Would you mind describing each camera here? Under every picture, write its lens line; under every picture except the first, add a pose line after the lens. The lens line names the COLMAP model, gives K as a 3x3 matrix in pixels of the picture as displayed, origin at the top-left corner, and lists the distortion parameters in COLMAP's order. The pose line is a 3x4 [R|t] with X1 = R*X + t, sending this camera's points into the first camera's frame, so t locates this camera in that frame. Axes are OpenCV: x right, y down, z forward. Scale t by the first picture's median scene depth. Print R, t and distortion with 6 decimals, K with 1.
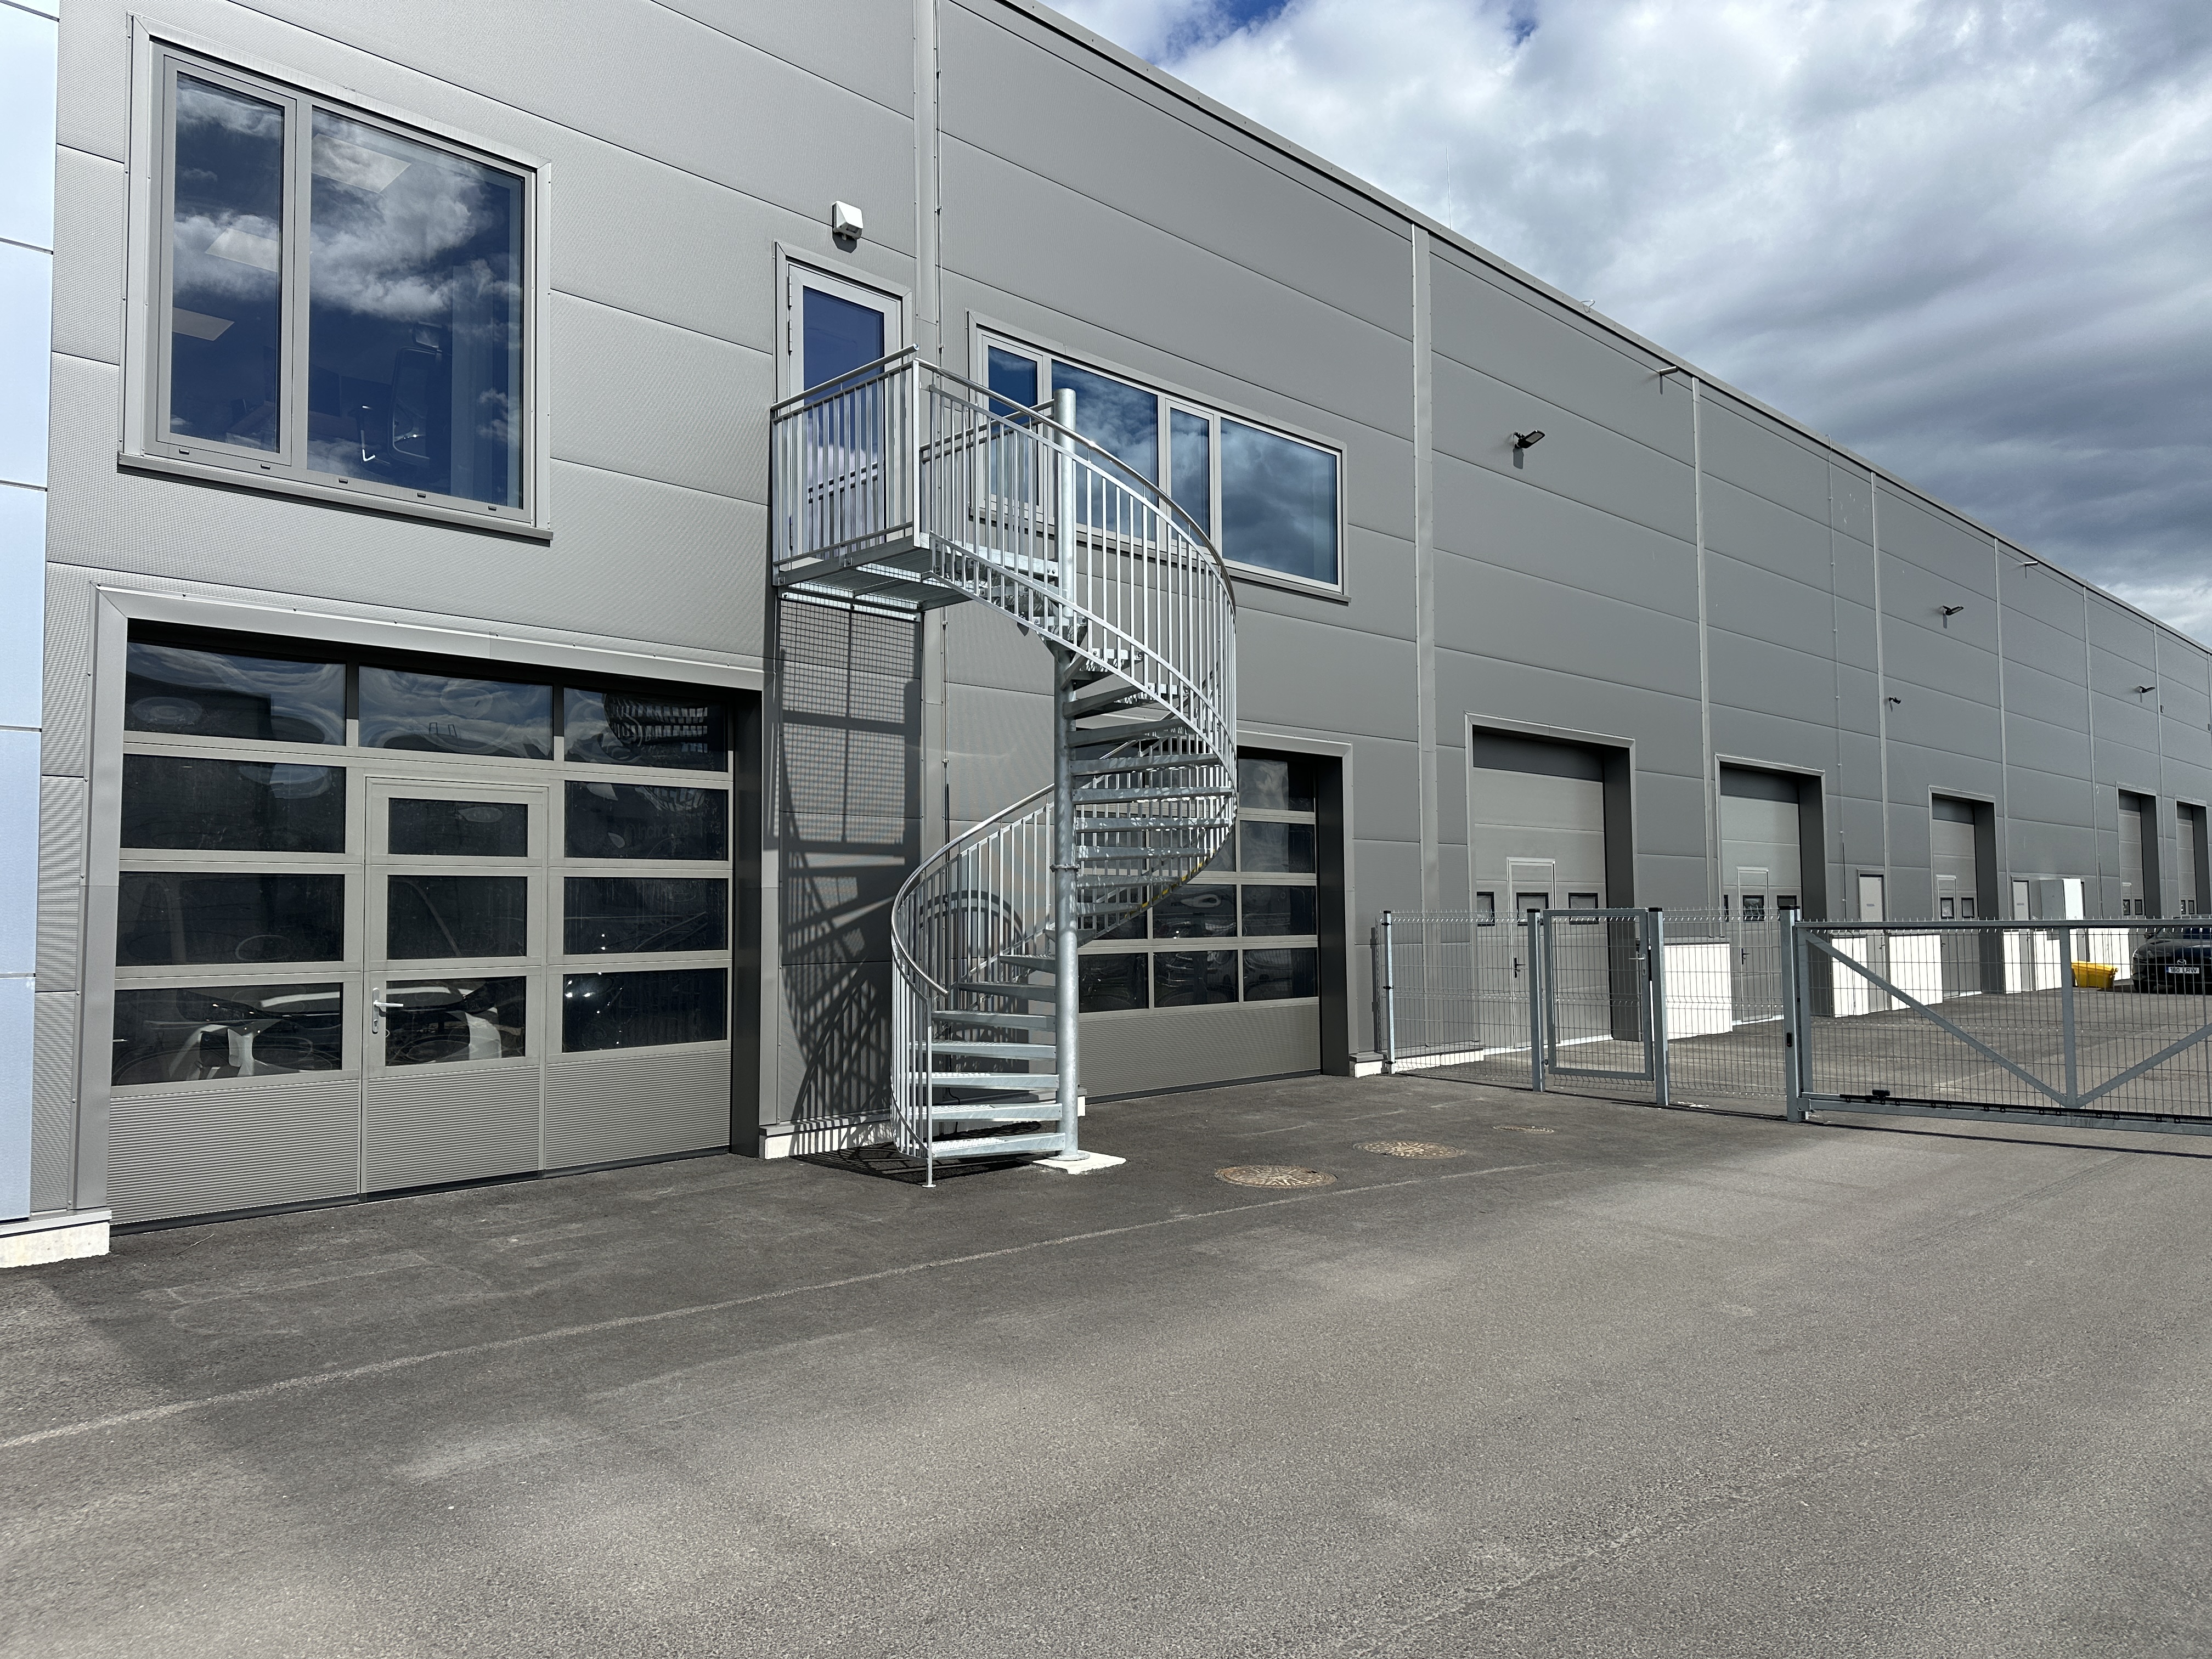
lens RADIAL K [[1640.9, 0, 1106.0], [0, 1640.9, 829.5], [0, 0, 1]] dist [0.103133, -0.137600]
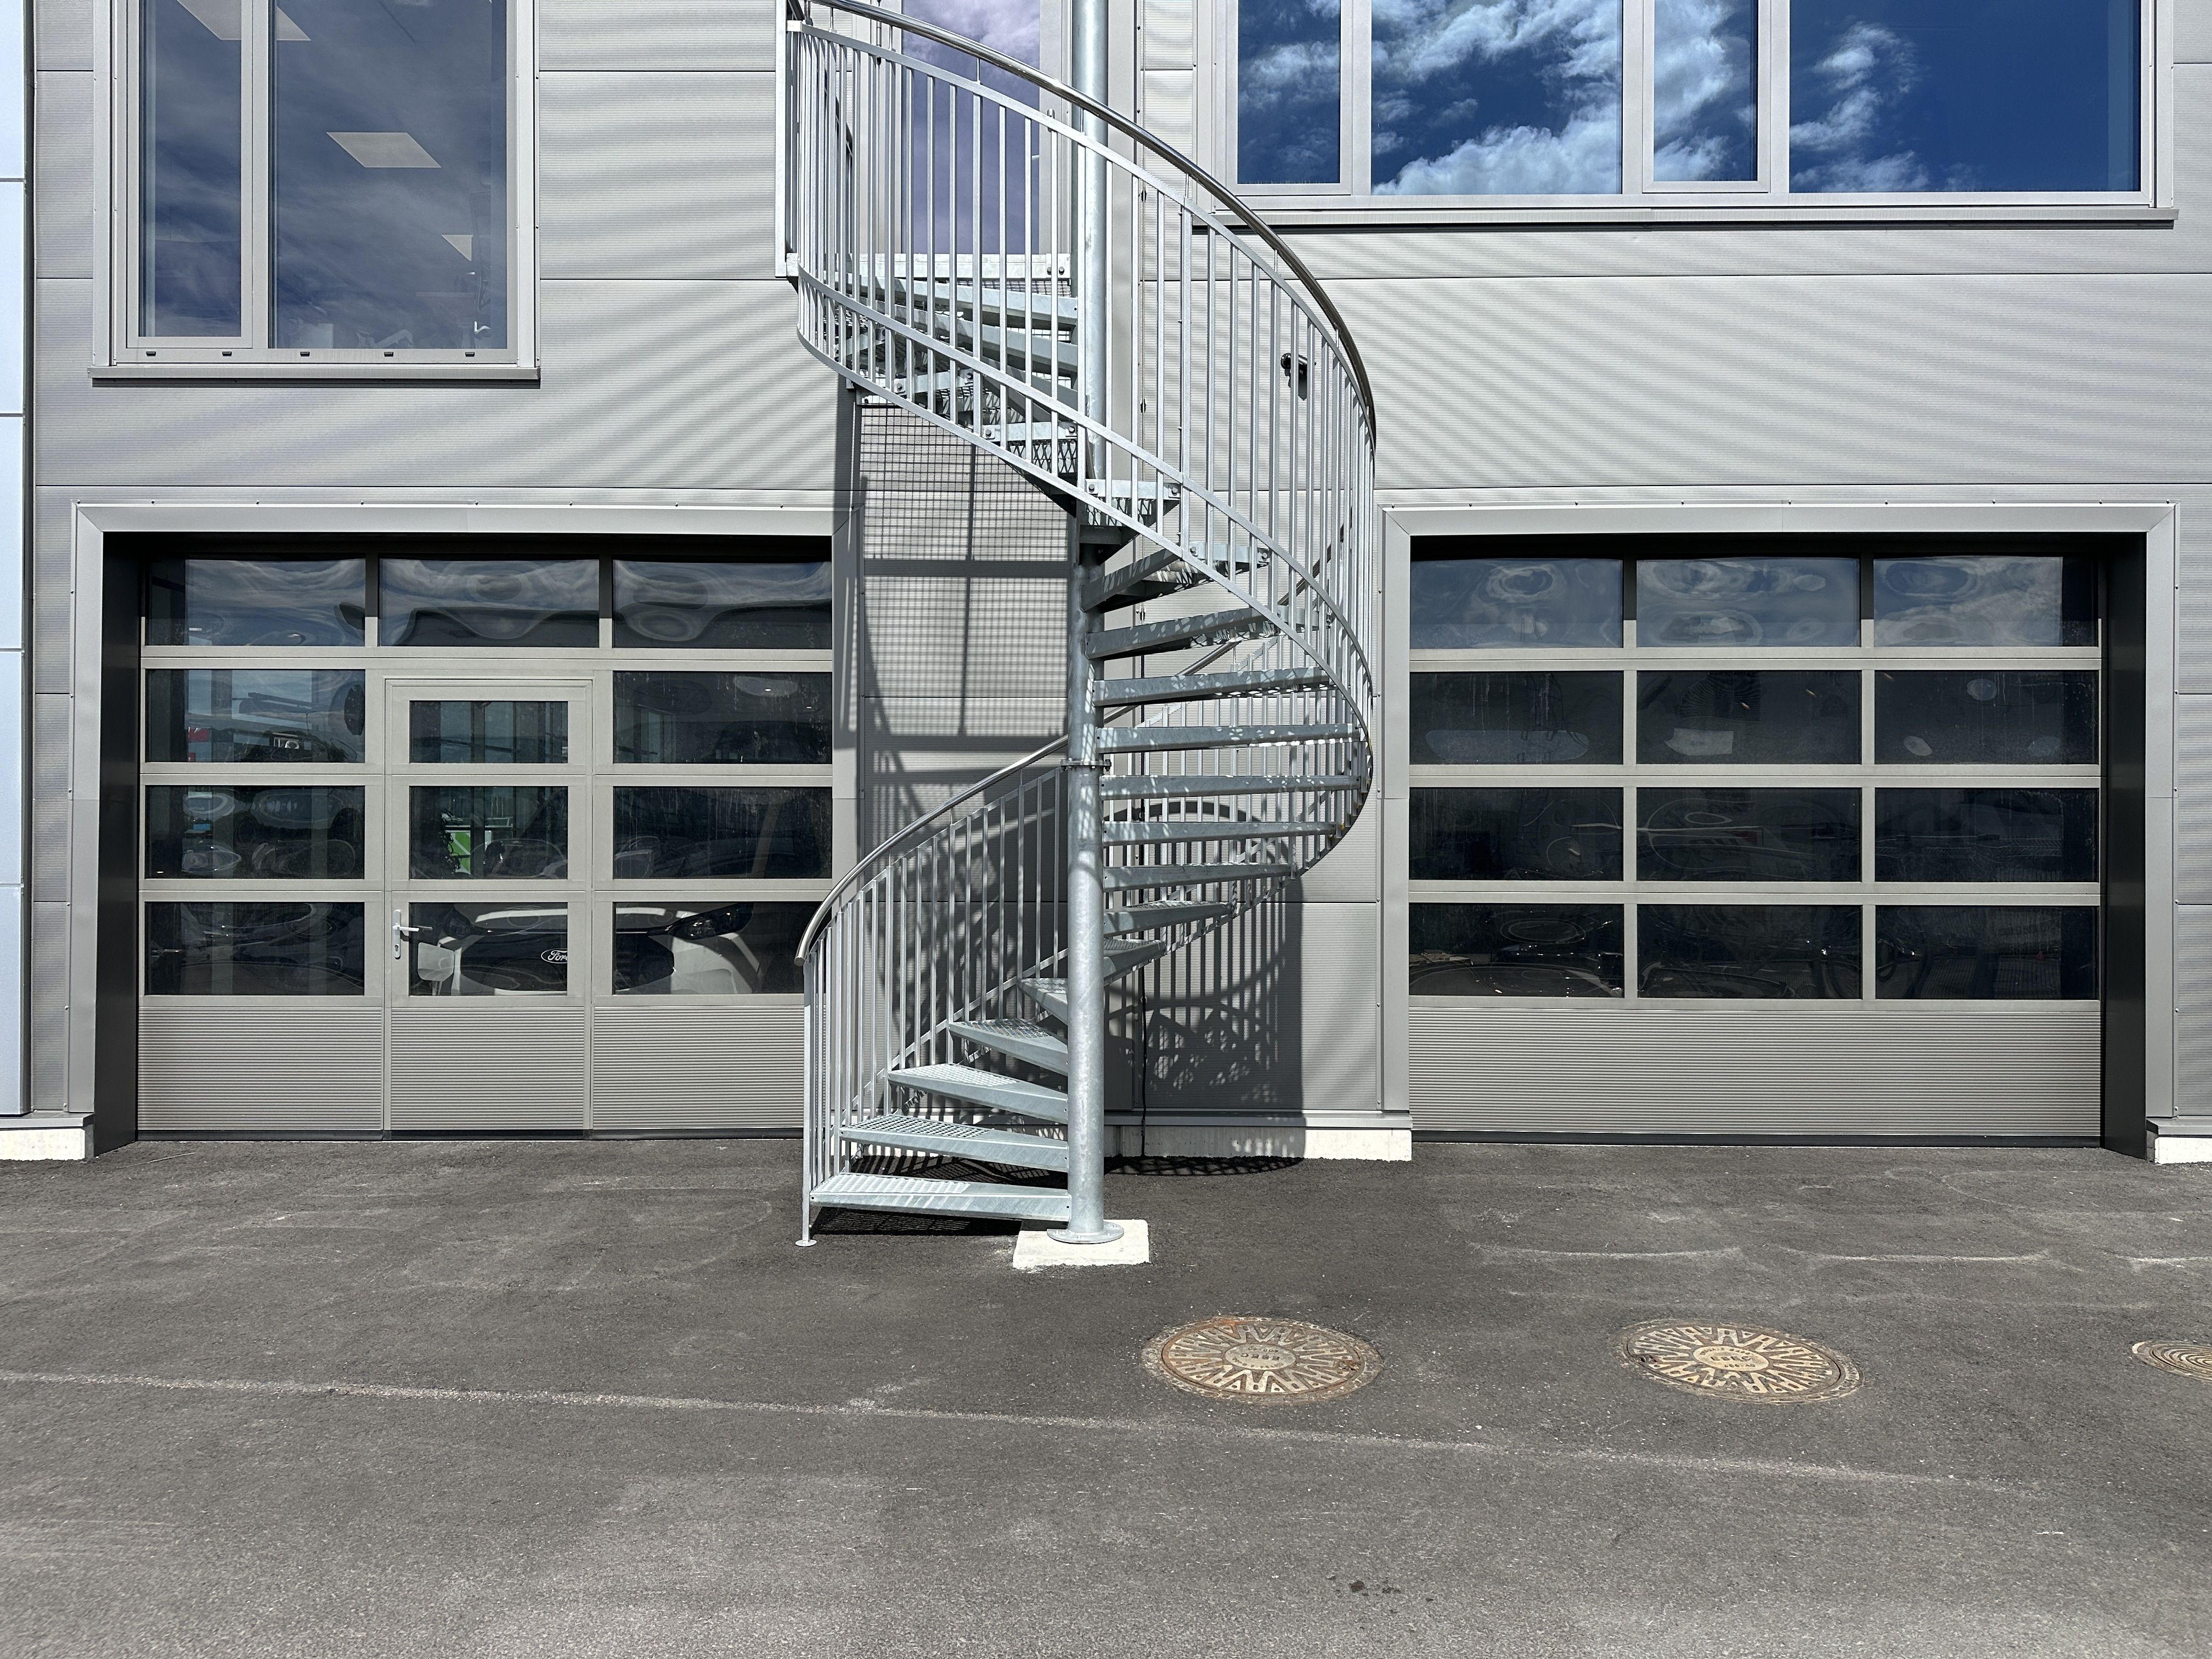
lens RADIAL K [[1640.9, 0, 1106.0], [0, 1640.9, 829.5], [0, 0, 1]] dist [0.103133, -0.137600]
pose [[0.675240, 0.014819, -0.737450, 0.448420], [0.031839, 0.998281, 0.049213, 0.016604], [0.736911, -0.056710, 0.673607, 0.604970]]
